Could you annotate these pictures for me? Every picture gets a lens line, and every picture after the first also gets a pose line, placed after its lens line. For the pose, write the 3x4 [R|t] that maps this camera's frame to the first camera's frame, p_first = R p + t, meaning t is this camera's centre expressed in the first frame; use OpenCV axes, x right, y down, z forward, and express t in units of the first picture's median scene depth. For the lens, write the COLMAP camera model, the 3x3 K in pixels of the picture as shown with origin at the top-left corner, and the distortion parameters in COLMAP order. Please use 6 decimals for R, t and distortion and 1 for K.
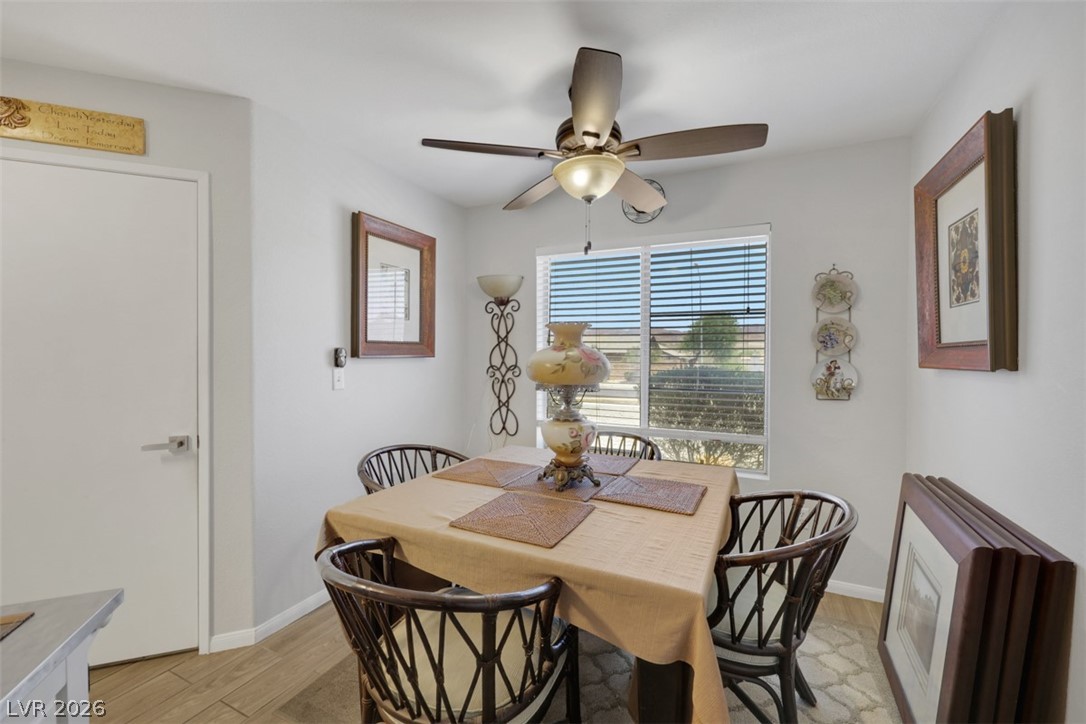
lens RADIAL K [[448.8, 0, 544.1], [0, 448.8, 355.6], [0, 0, 1]] dist [-0.001731, 0.000240]
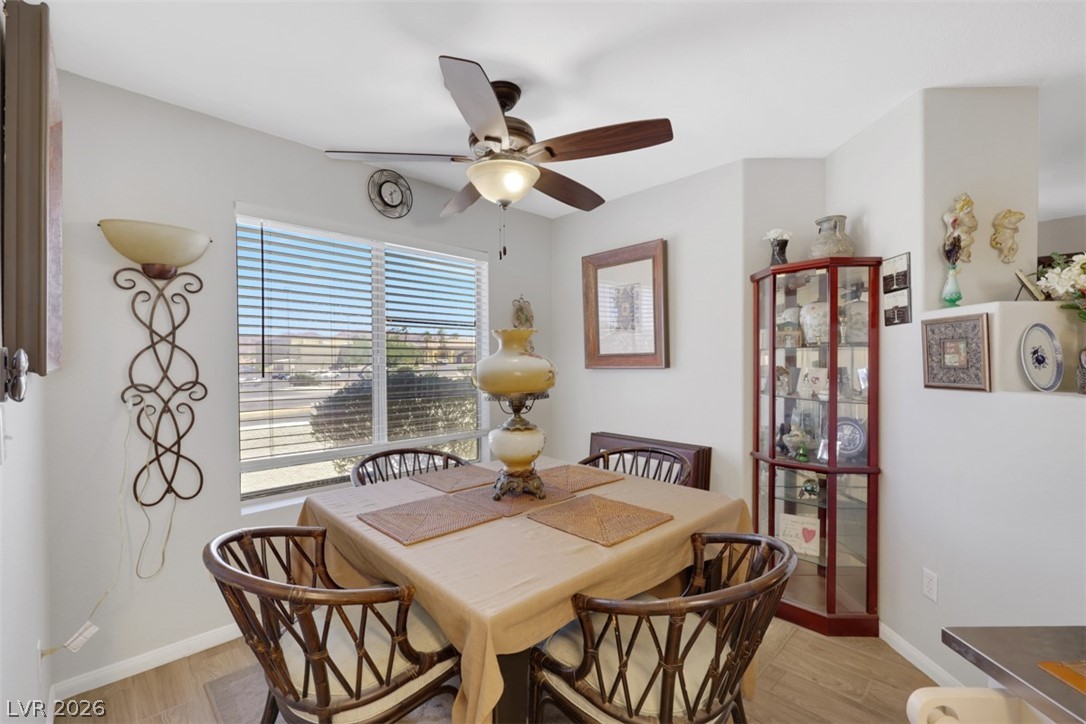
lens RADIAL K [[448.8, 0, 538.3], [0, 448.8, 371.7], [0, 0, 1]] dist [-0.001731, 0.000240]
pose [[0.352945, -0.026812, 0.935260, -0.468323], [0.010354, 0.999640, 0.024750, -0.002350], [-0.935587, 0.000948, 0.353095, 0.345947]]
